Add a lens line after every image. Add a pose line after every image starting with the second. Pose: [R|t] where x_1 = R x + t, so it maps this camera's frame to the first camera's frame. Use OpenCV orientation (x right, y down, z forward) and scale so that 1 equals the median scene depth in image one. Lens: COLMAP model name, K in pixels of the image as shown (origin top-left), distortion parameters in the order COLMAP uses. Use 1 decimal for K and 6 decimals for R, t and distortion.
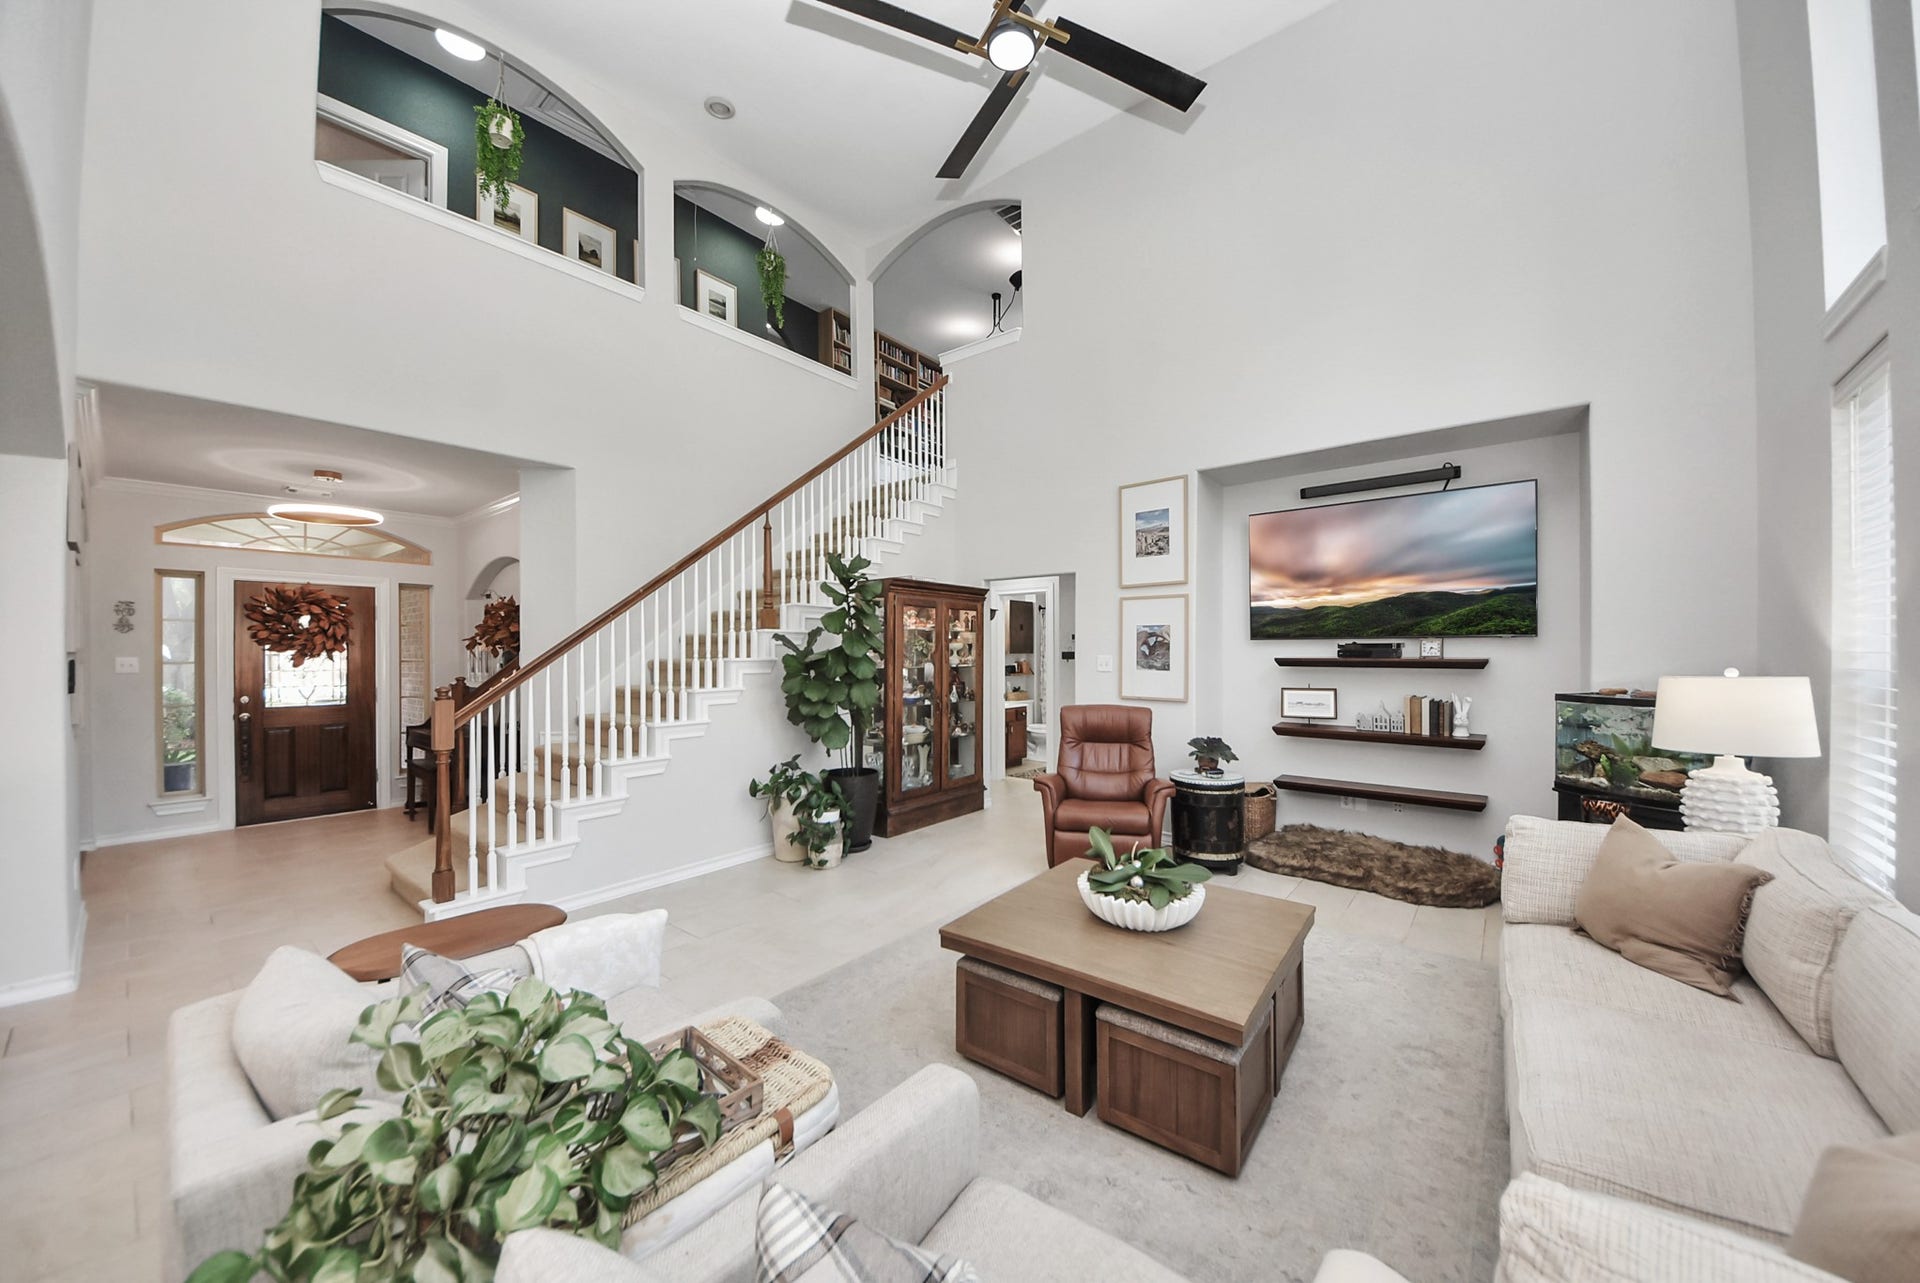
lens RADIAL K [[707.2, 0, 954.5], [0, 707.2, 647.8], [0, 0, 1]] dist [0.000657, 0.000021]
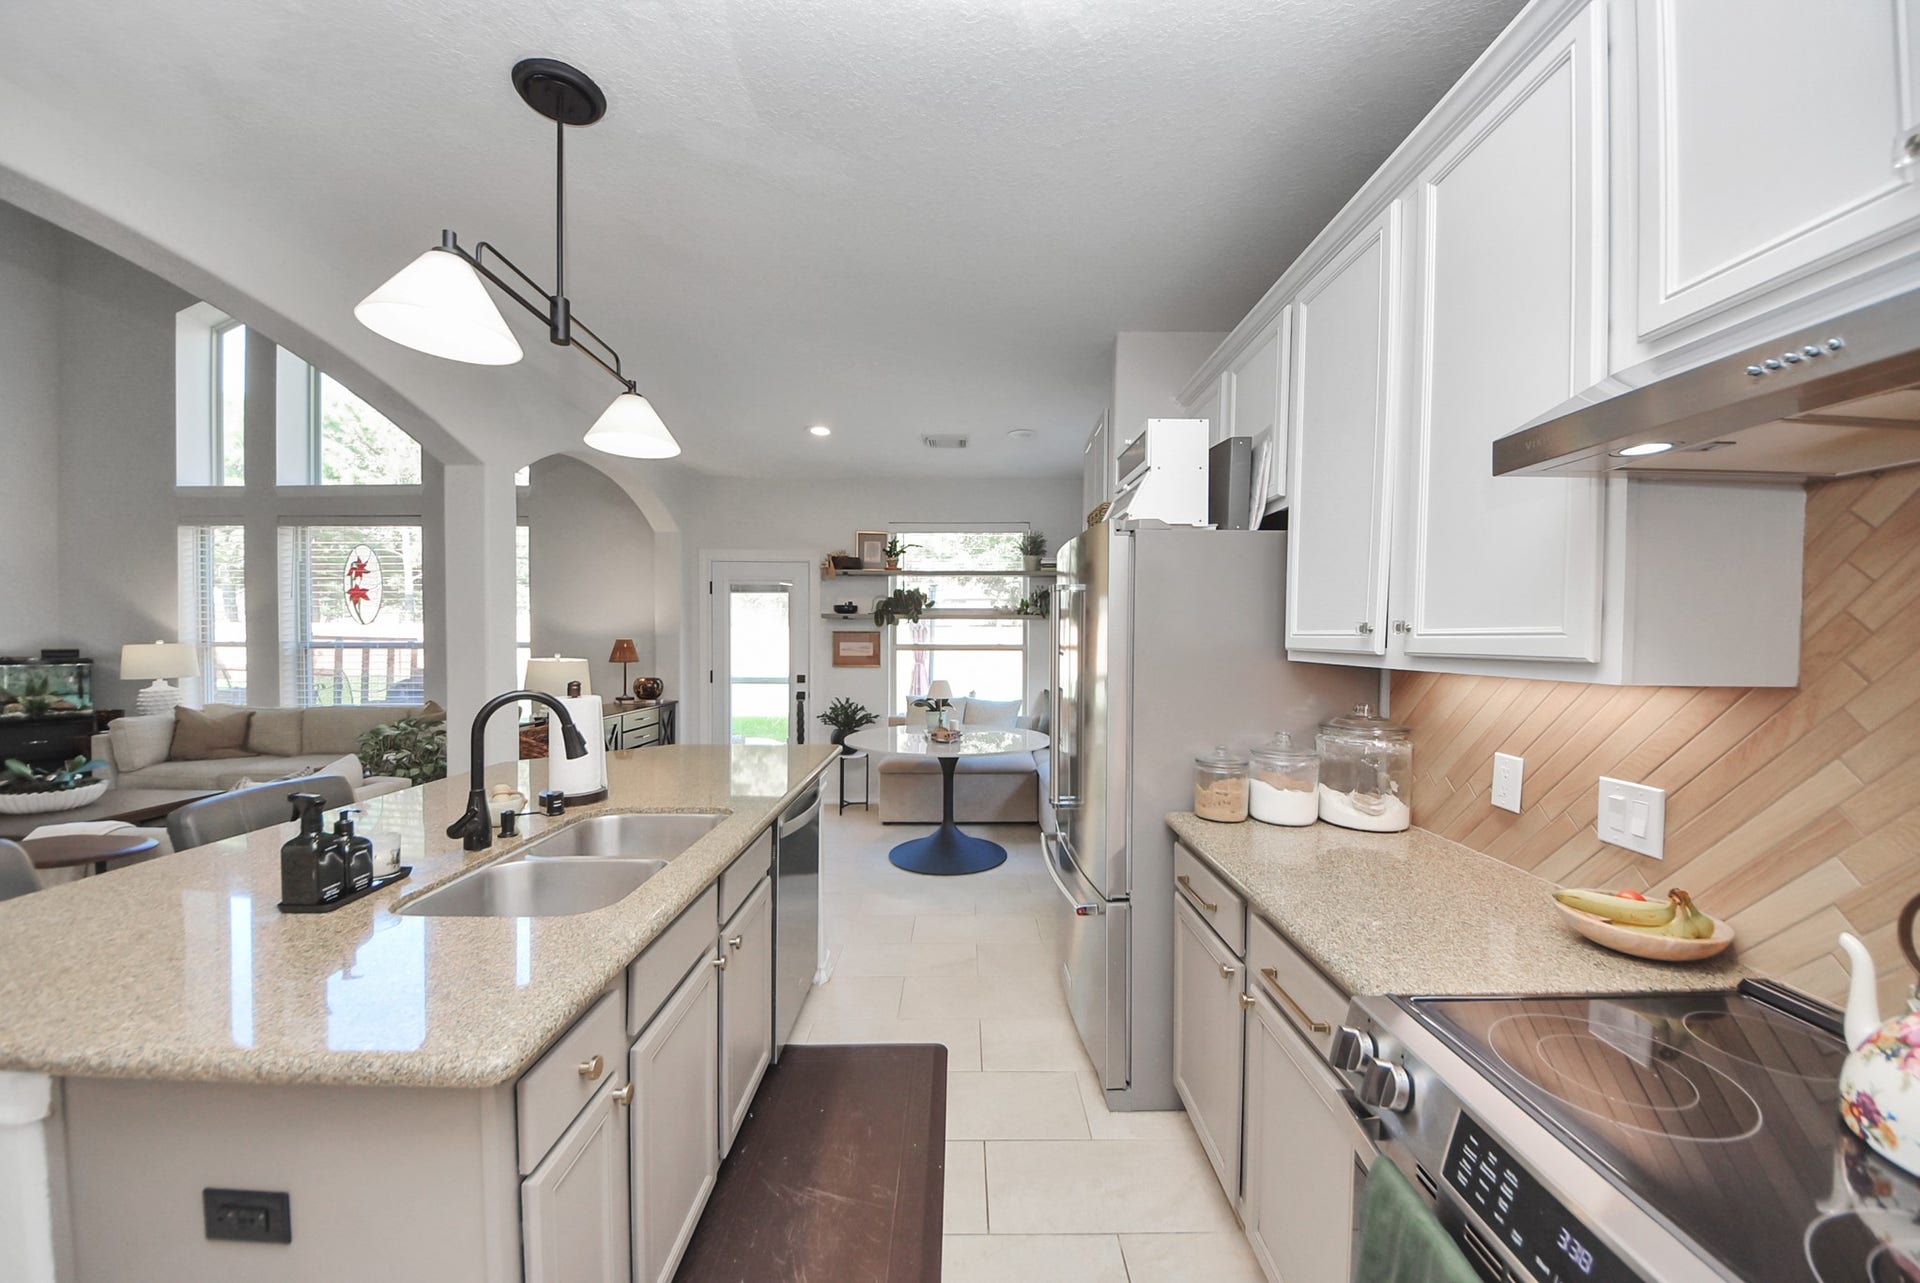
lens RADIAL K [[689.7, 0, 969.2], [0, 689.7, 638.5], [0, 0, 1]] dist [0.000492, -0.000014]
pose [[-0.649159, -0.004547, 0.760639, -1.131232], [-0.003588, 0.999989, 0.002916, 0.007239], [-0.760644, -0.000836, -0.649169, 0.261909]]
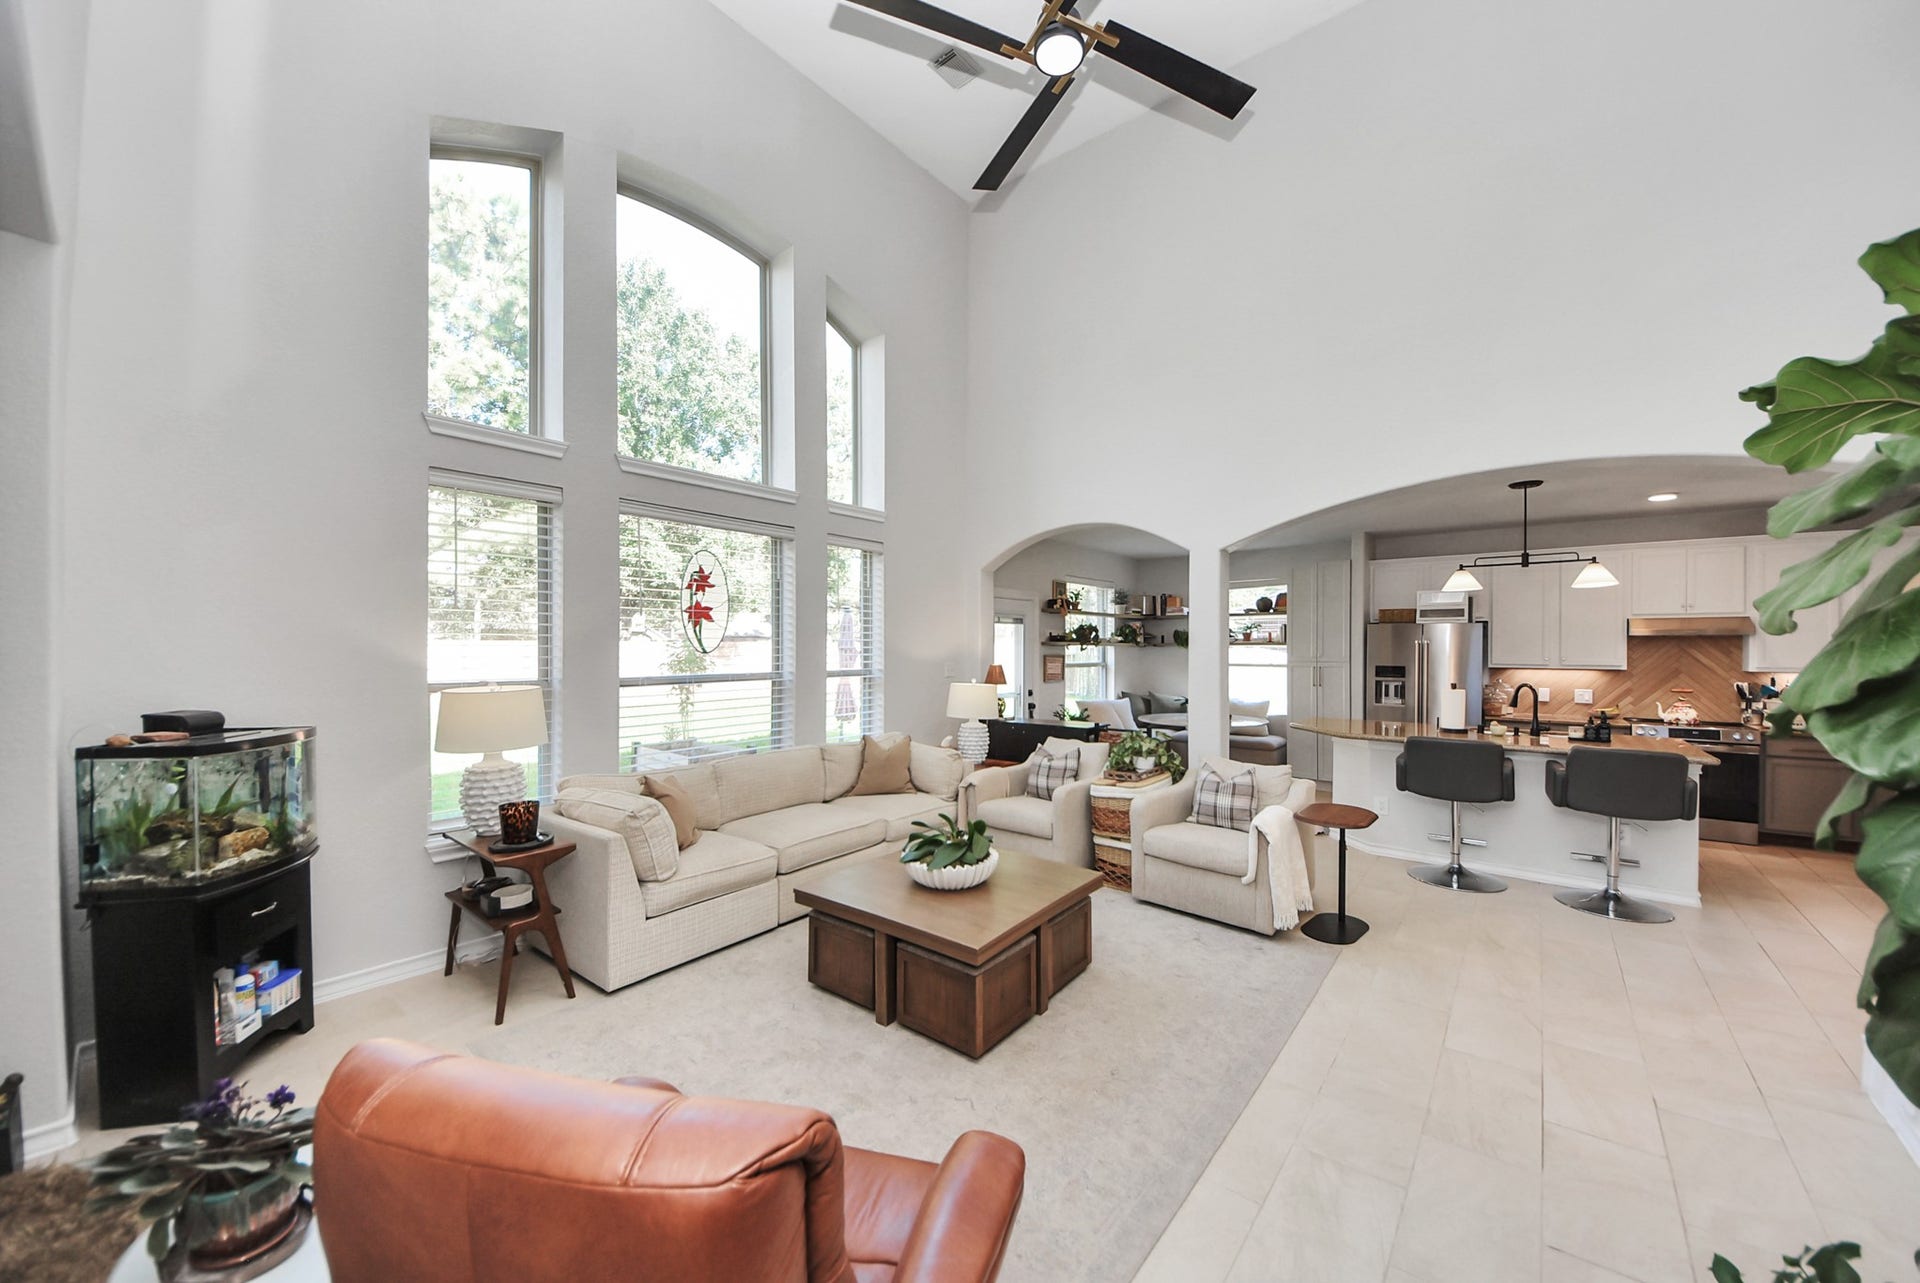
lens RADIAL K [[707.2, 0, 954.5], [0, 707.2, 647.8], [0, 0, 1]] dist [0.000657, 0.000021]
pose [[-0.999951, 0.000044, -0.009943, 0.186411], [0.000027, 0.999999, 0.001689, -0.019533], [0.009943, 0.001689, -0.999949, 1.274544]]
